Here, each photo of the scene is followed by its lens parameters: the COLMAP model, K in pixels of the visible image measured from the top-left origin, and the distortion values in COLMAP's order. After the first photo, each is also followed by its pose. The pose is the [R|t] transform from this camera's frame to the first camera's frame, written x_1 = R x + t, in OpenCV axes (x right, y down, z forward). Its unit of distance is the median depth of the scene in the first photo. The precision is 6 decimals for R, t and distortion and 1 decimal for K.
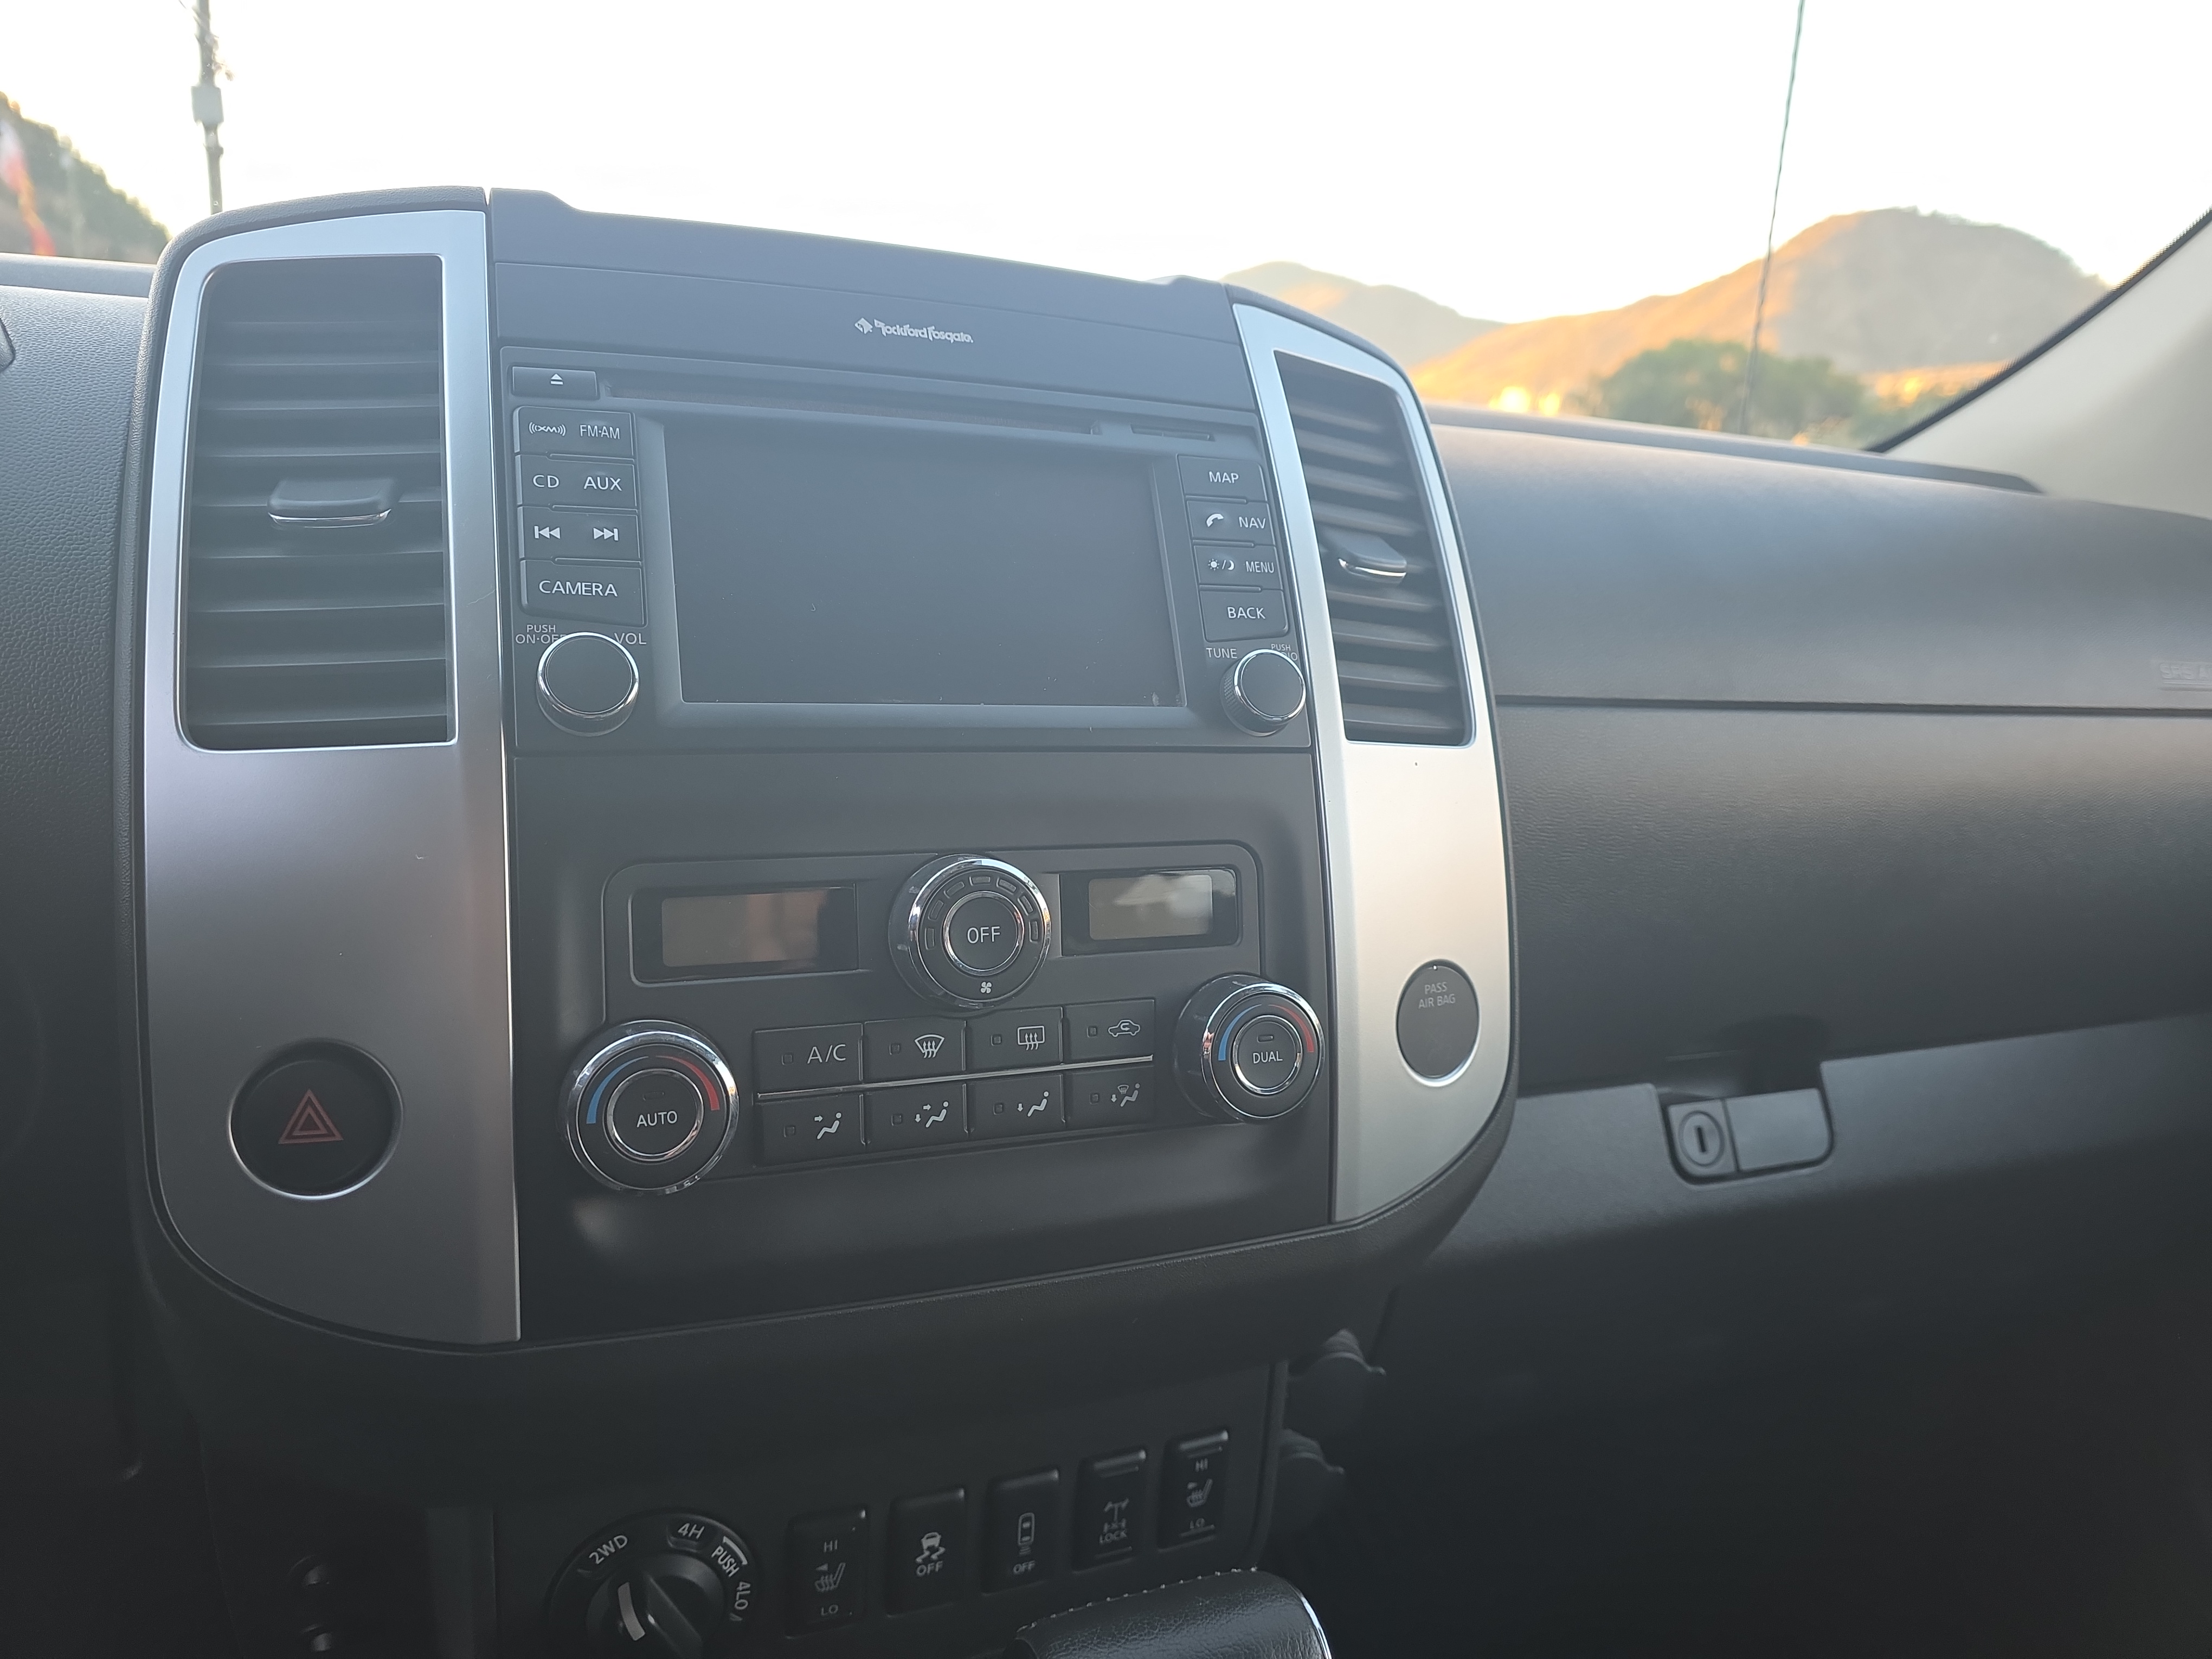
lens RADIAL K [[1525.0, 0, 1106.0], [0, 1525.0, 829.5], [0, 0, 1]] dist [0.031844, -0.045231]
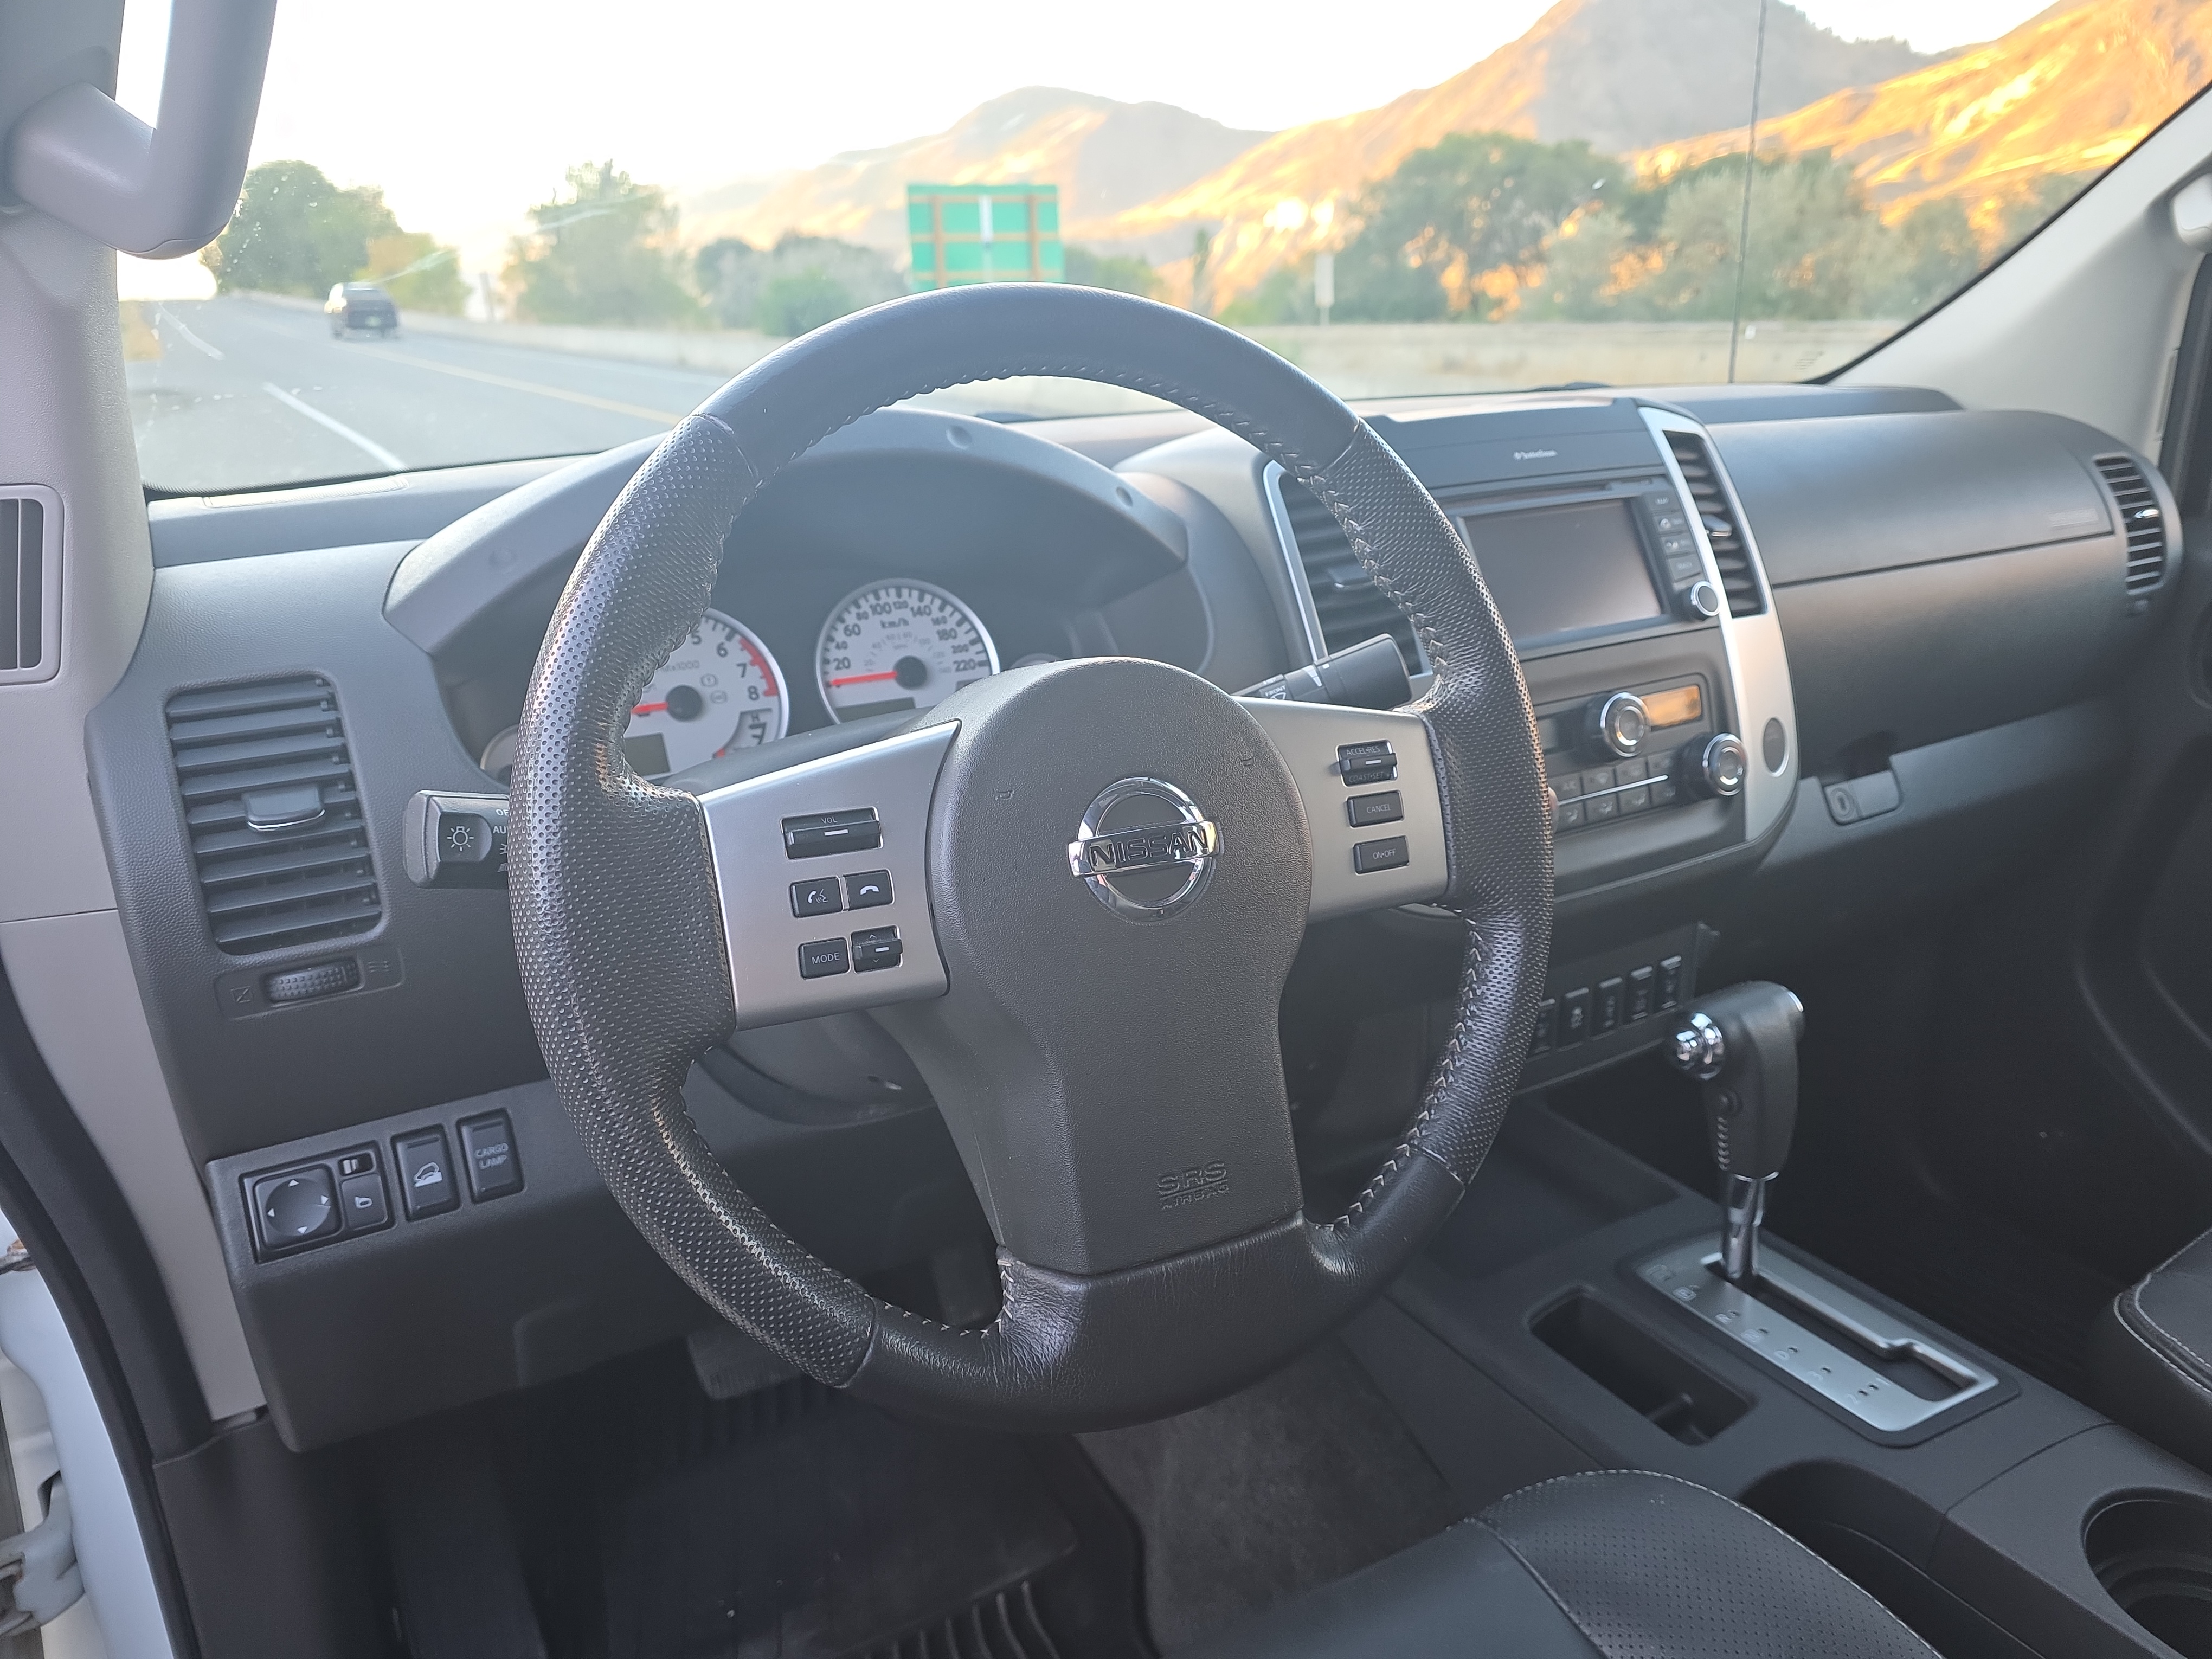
lens RADIAL K [[1496.2, 0, 1101.9], [0, 1496.2, 839.5], [0, 0, 1]] dist [0.047001, -0.063505]
pose [[0.986665, -0.135560, 0.090092, -0.915741], [0.125630, 0.986179, 0.108022, -0.090623], [-0.103490, -0.095263, 0.990058, -0.996944]]
